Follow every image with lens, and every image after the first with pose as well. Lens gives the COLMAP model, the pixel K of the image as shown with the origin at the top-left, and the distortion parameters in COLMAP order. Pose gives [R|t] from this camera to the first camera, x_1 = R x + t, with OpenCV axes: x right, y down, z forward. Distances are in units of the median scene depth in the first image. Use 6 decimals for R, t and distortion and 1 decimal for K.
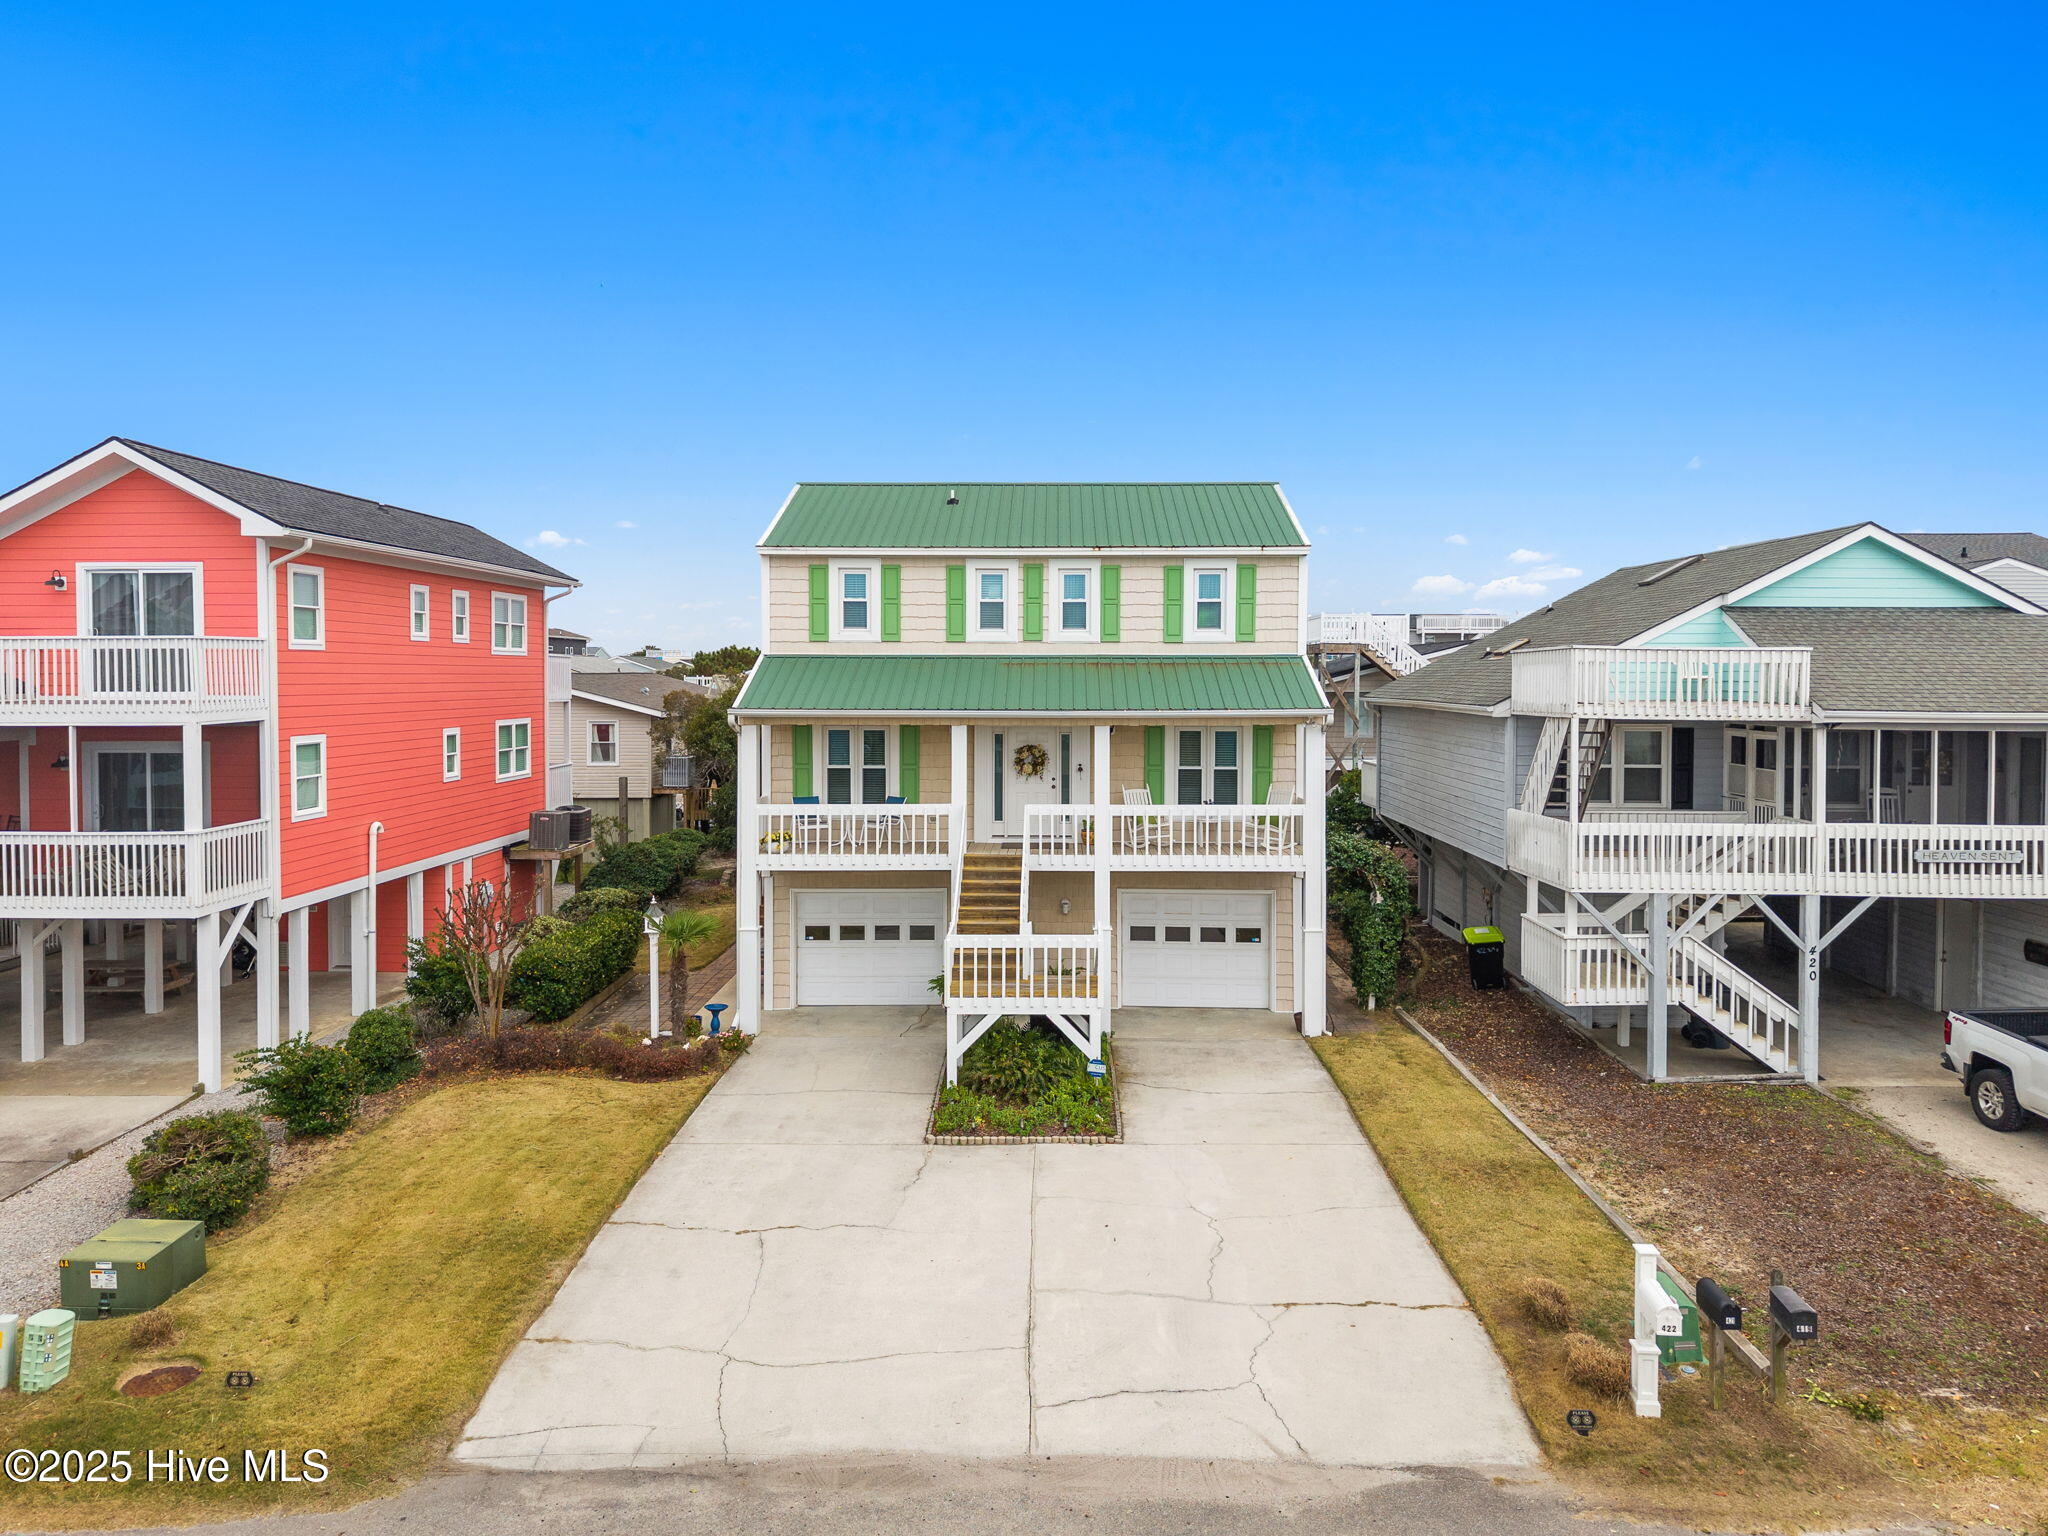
lens RADIAL K [[1408.9, 0, 1029.4], [0, 1408.9, 721.2], [0, 0, 1]] dist [0.007240, -0.003083]
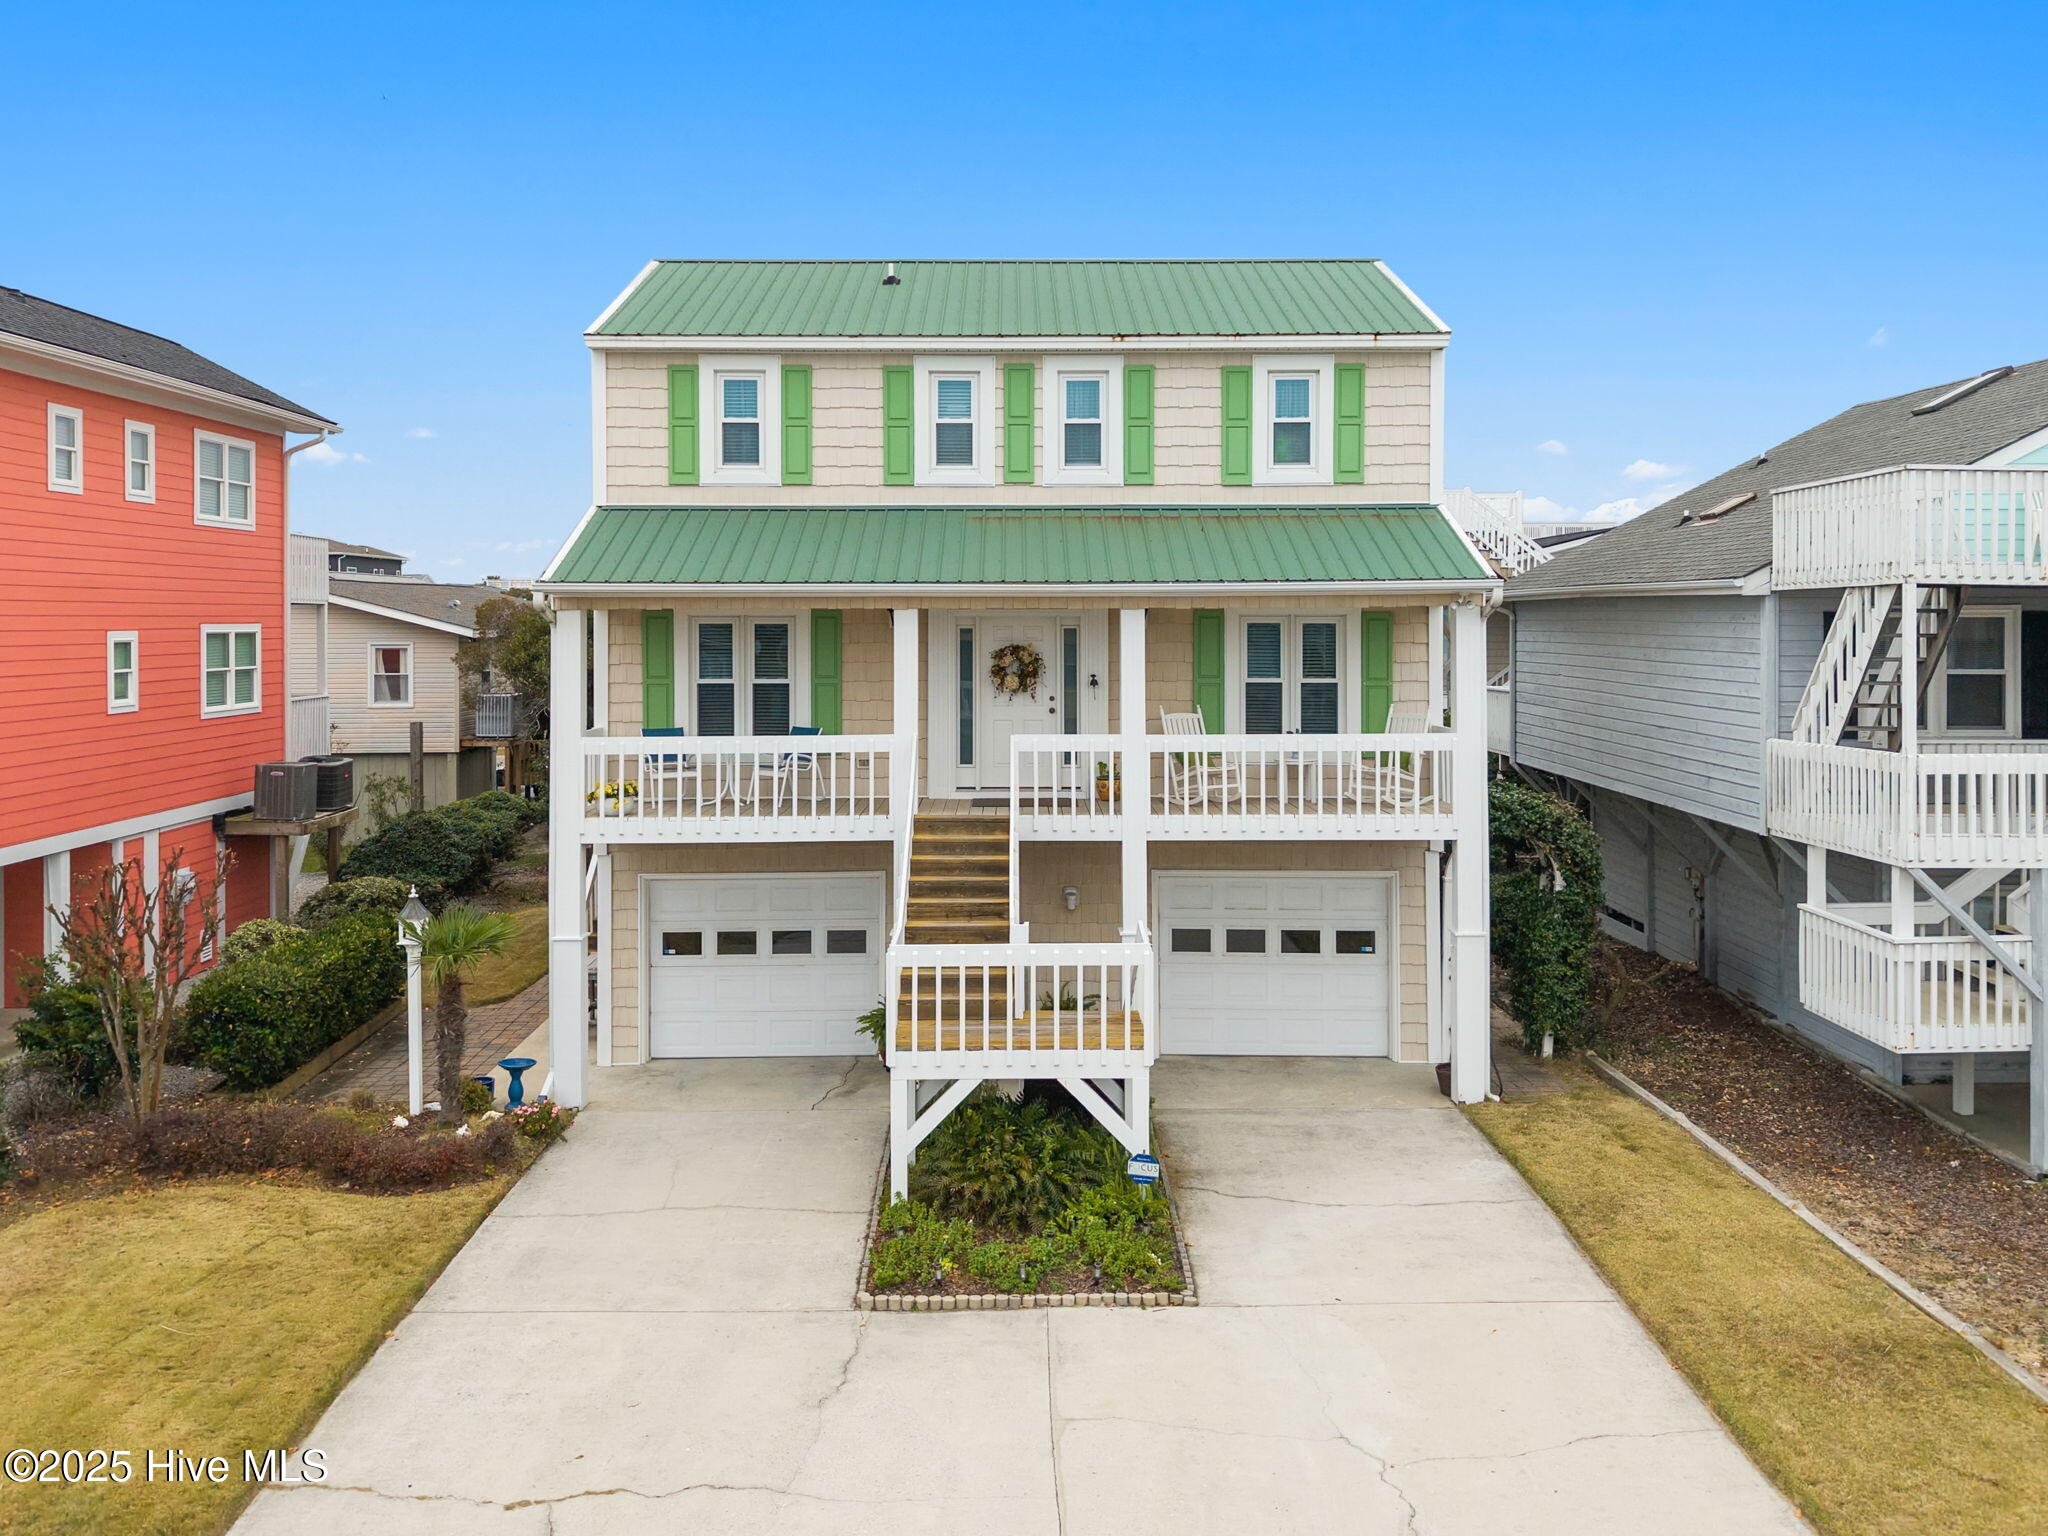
lens RADIAL K [[1753.3, 0, 1008.4], [0, 1753.3, 632.8], [0, 0, 1]] dist [-0.001609, -0.005127]
pose [[0.999800, -0.003887, 0.019615, -0.019318], [0.004367, 0.999690, -0.024506, 0.032643], [-0.019513, 0.024587, 0.999507, 0.219006]]
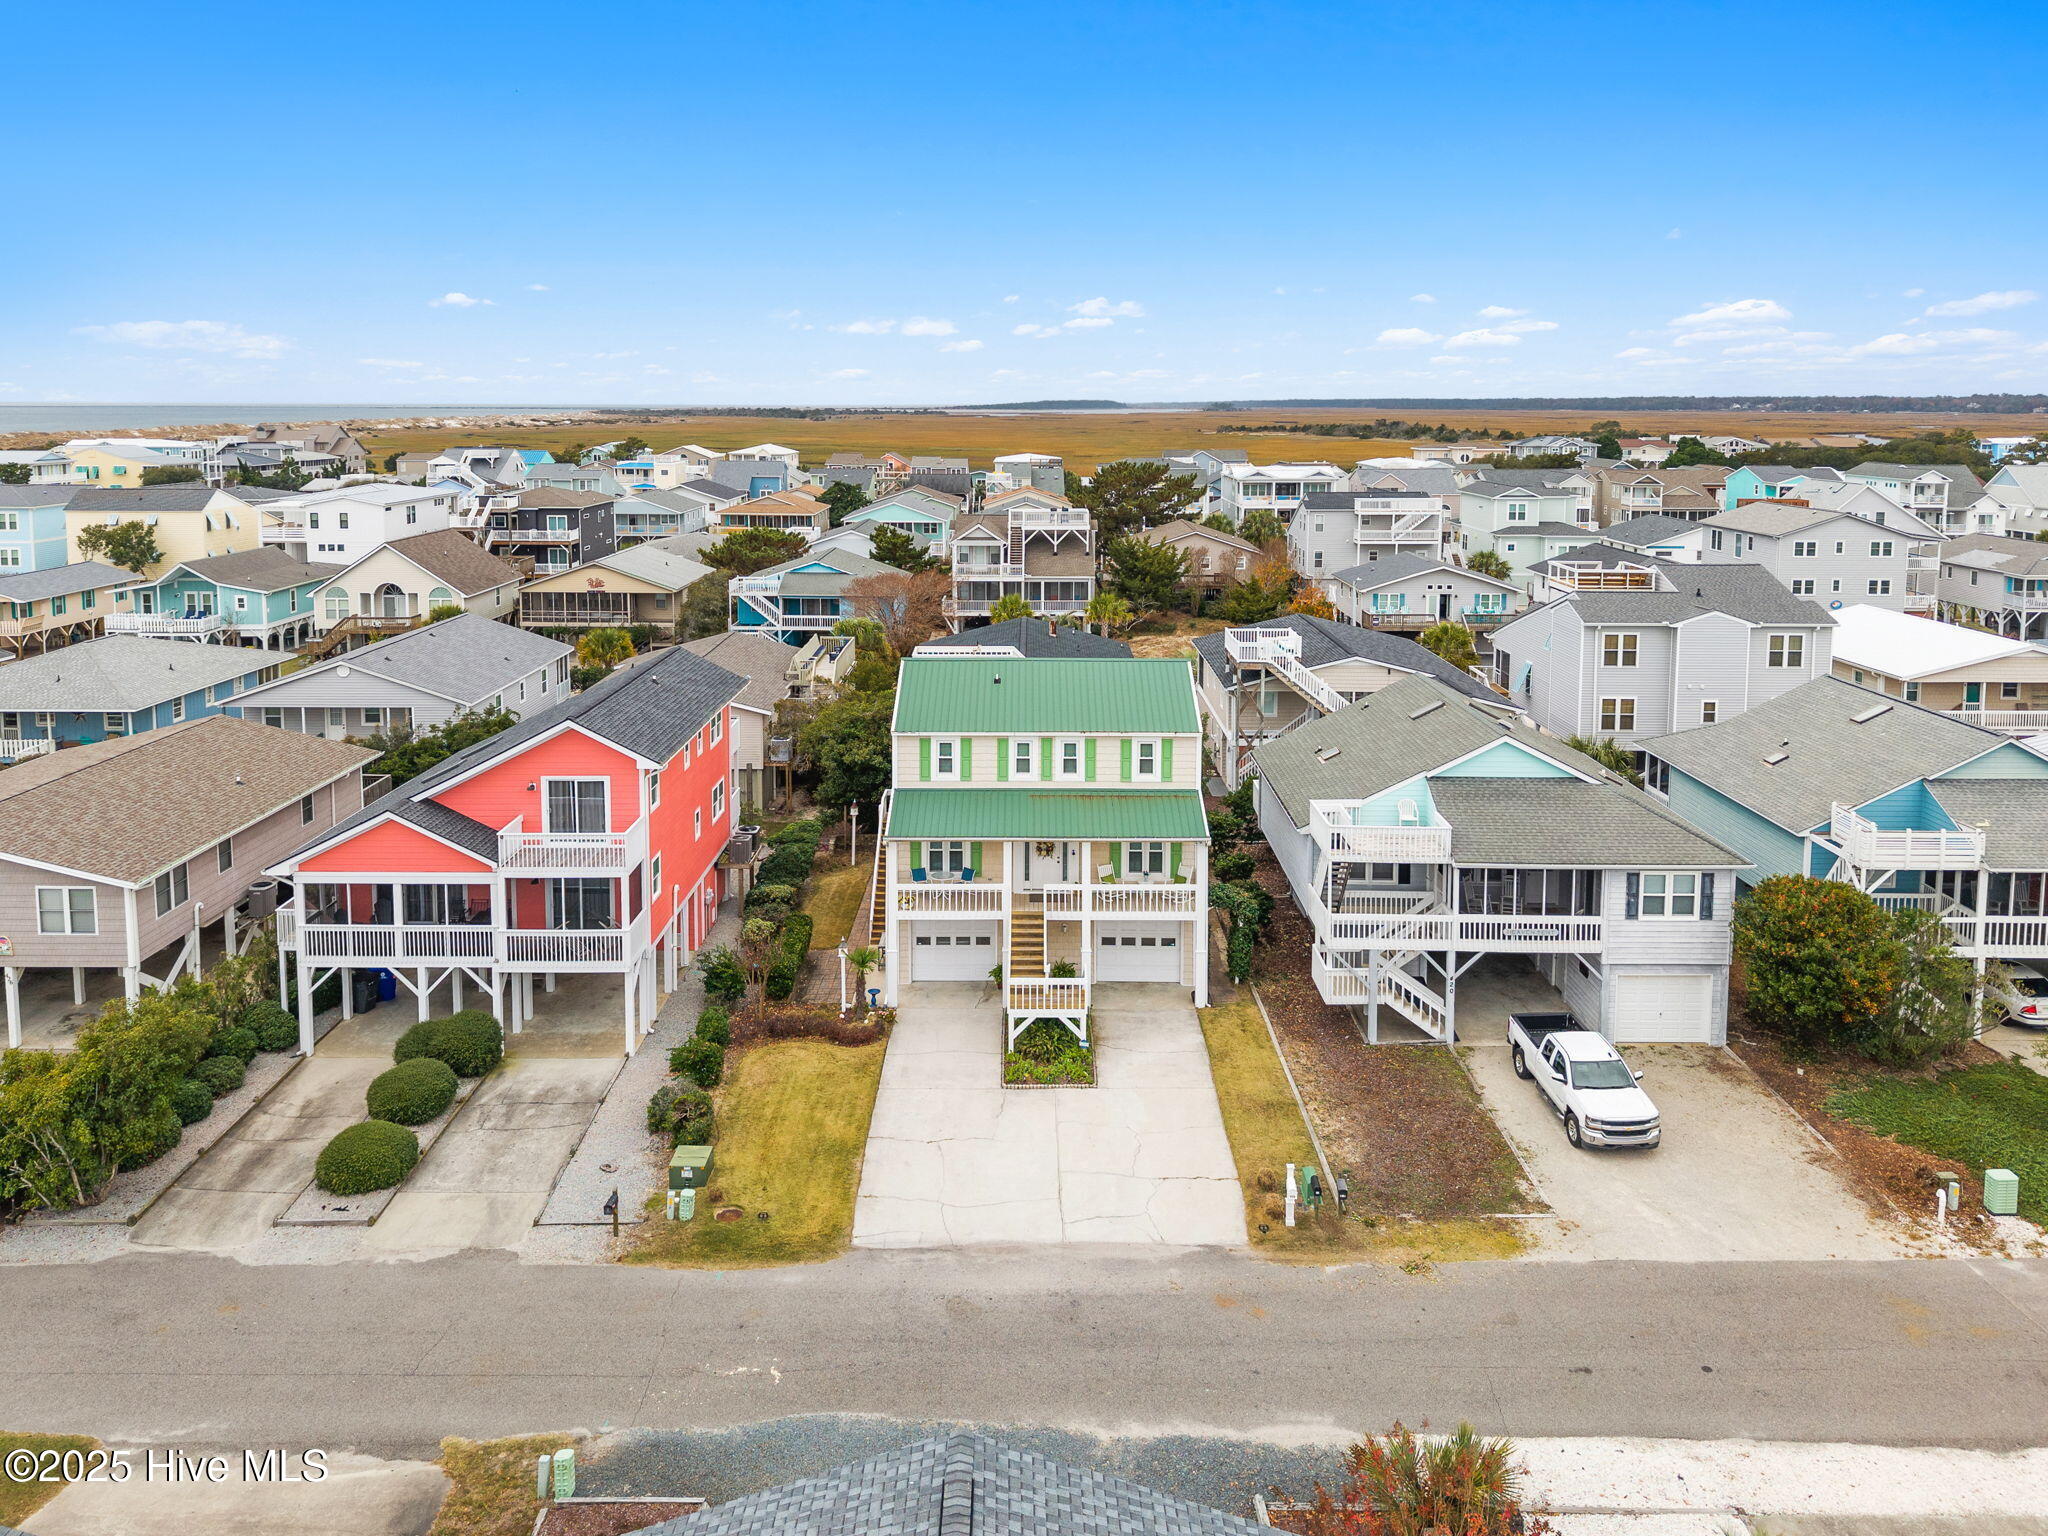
lens RADIAL K [[1476.2, 0, 1016.0], [0, 1476.2, 557.6], [0, 0, 1]] dist [0.007509, -0.001698]
pose [[0.999929, -0.001525, 0.011780, -0.061130], [0.000650, 0.997258, 0.073995, -0.504528], [-0.011861, -0.073983, 0.997189, -0.874711]]
